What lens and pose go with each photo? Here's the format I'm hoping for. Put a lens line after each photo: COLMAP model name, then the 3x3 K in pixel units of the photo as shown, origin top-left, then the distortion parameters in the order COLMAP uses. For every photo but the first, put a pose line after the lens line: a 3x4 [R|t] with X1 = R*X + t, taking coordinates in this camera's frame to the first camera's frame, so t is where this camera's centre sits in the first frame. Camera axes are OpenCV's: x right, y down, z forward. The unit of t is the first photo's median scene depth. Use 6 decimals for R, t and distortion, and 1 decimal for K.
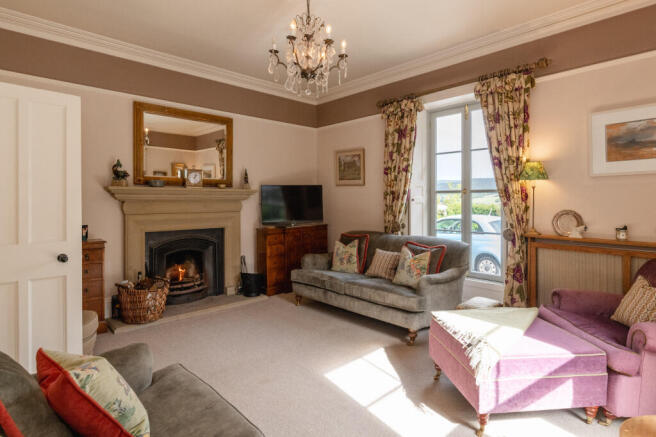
lens RADIAL K [[347.5, 0, 332.6], [0, 347.5, 207.7], [0, 0, 1]] dist [0.000678, 0.000025]
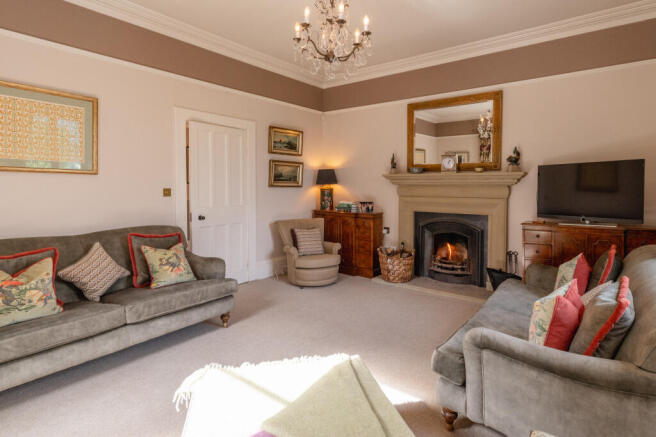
lens RADIAL K [[347.5, 0, 332.6], [0, 347.5, 207.7], [0, 0, 1]] dist [0.000678, 0.000025]
pose [[0.146072, 0.064978, -0.987138, 0.555577], [-0.023570, 0.997786, 0.062192, -0.009568], [0.988993, 0.014182, 0.147280, 0.493927]]
